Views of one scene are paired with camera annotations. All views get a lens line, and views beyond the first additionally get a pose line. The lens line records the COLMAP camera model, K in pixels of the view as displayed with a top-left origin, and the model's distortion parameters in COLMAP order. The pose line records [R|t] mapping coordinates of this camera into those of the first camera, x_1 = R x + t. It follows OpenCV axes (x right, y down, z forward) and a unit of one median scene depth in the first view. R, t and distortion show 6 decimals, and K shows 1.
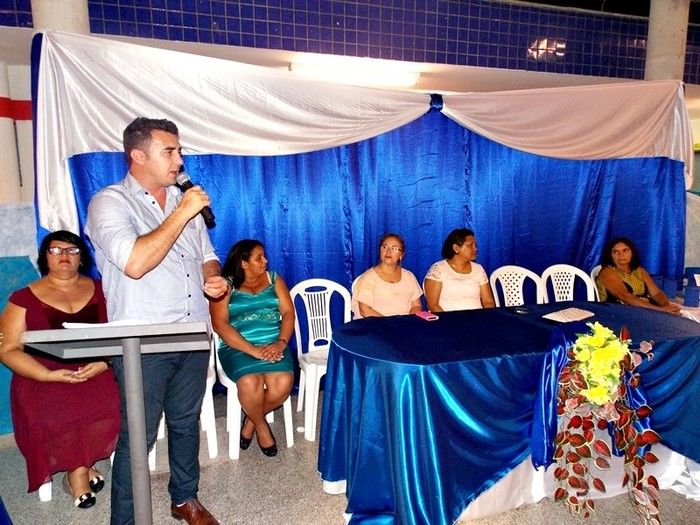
lens RADIAL K [[515.9, 0, 348.6], [0, 515.9, 259.8], [0, 0, 1]] dist [0.053024, -0.007309]
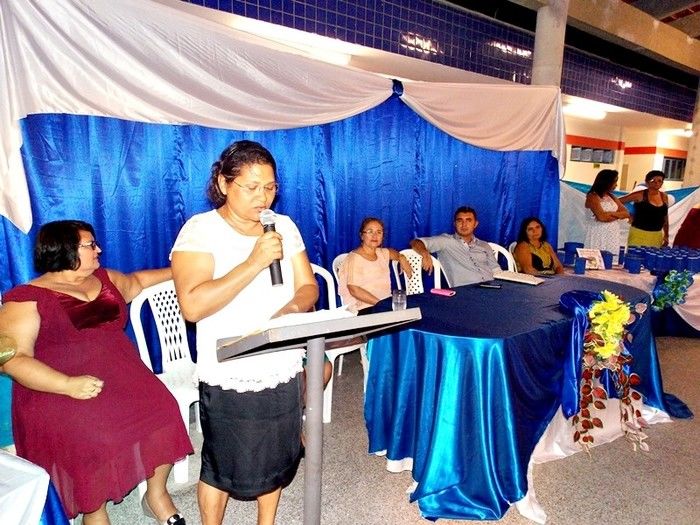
lens RADIAL K [[514.2, 0, 354.5], [0, 514.2, 256.4], [0, 0, 1]] dist [0.059130, -0.000370]
pose [[0.931701, -0.027511, 0.362184, -0.332642], [0.014181, 0.999122, 0.039410, -0.010066], [-0.362950, -0.031582, 0.931273, 0.061823]]
